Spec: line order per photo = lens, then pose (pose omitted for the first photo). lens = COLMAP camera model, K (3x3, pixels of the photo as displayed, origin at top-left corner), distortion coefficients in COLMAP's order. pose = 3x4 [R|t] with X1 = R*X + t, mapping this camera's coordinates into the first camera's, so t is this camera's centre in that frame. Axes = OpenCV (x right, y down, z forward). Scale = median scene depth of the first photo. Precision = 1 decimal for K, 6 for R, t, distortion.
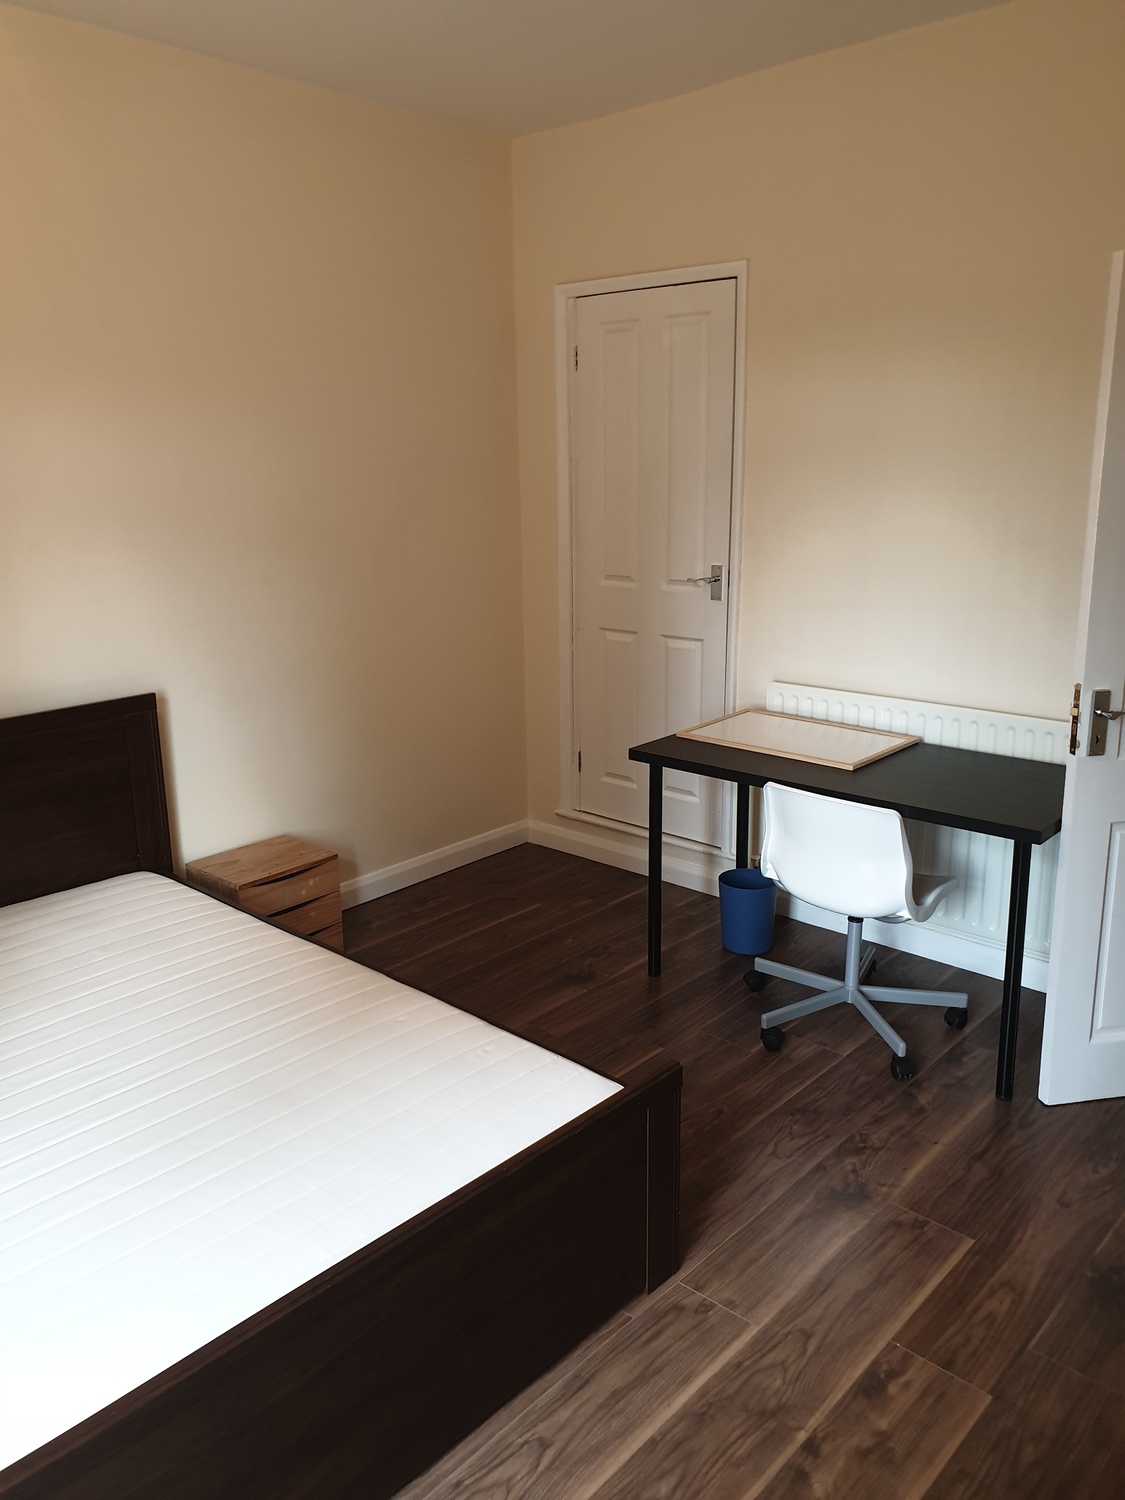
lens RADIAL K [[1166.8, 0, 532.4], [0, 1166.8, 752.2], [0, 0, 1]] dist [0.004190, -0.012223]
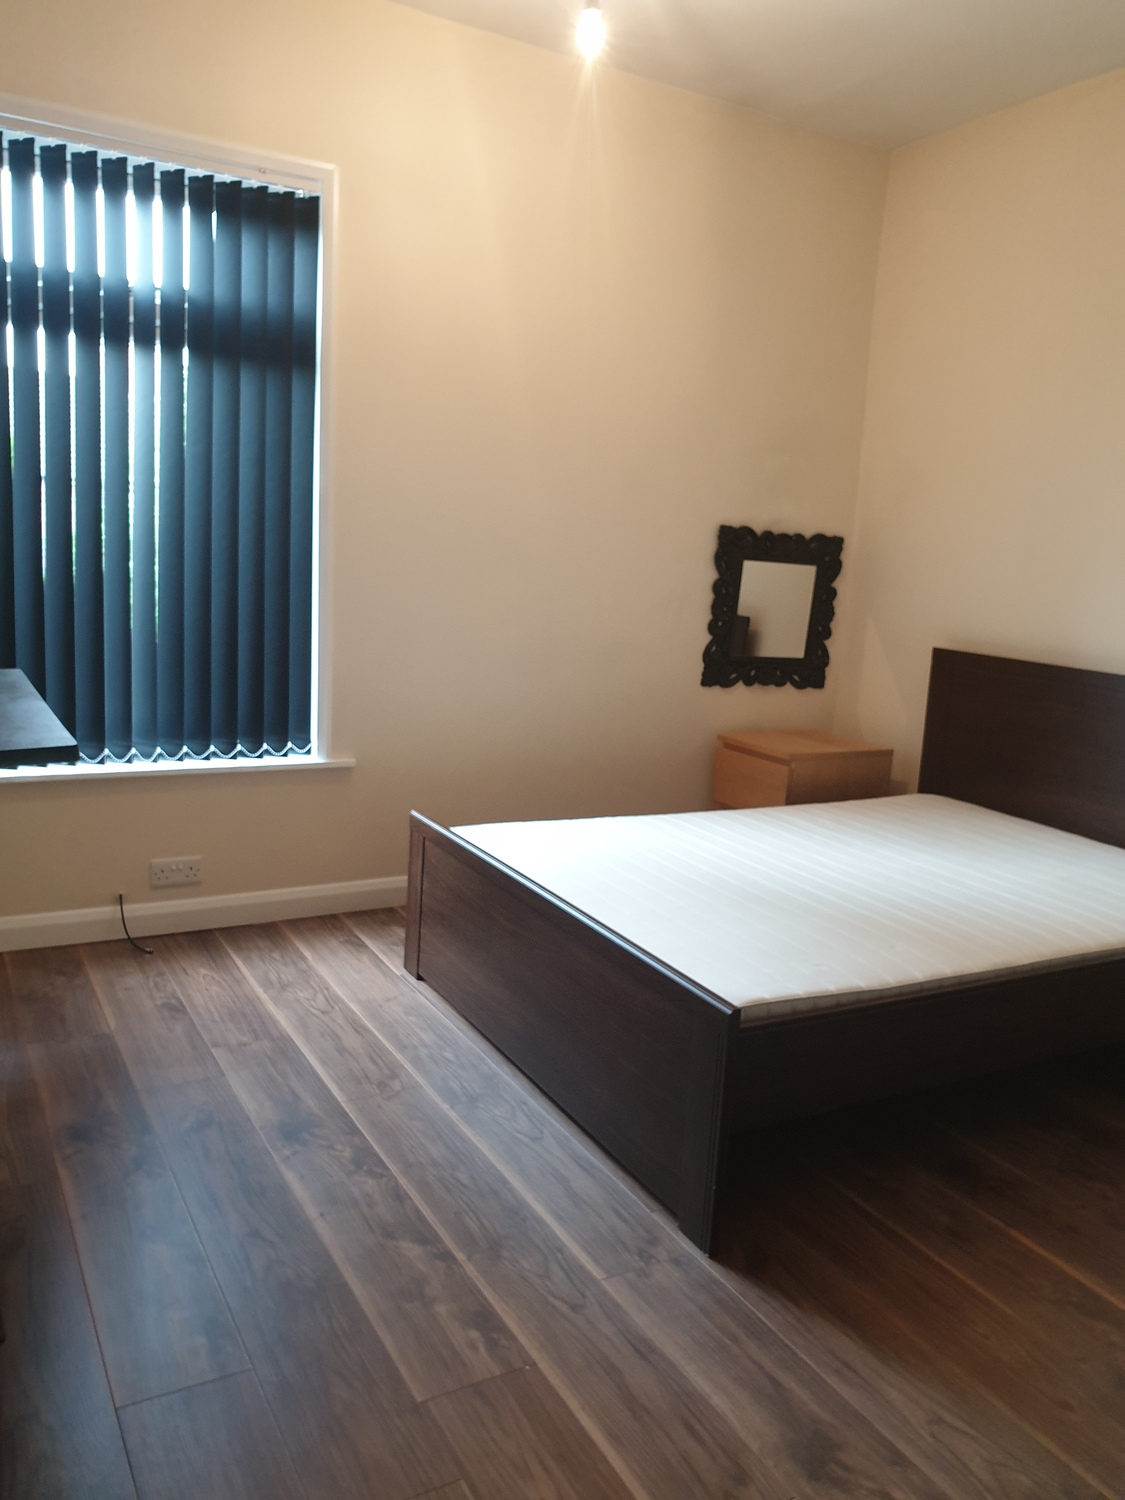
lens RADIAL K [[1166.8, 0, 564.1], [0, 1166.8, 749.4], [0, 0, 1]] dist [0.004190, -0.012223]
pose [[-0.298599, 0.184553, -0.936365, 0.799097], [-0.269815, 0.924775, 0.268311, -0.106696], [0.915444, 0.332762, -0.226342, 0.844610]]
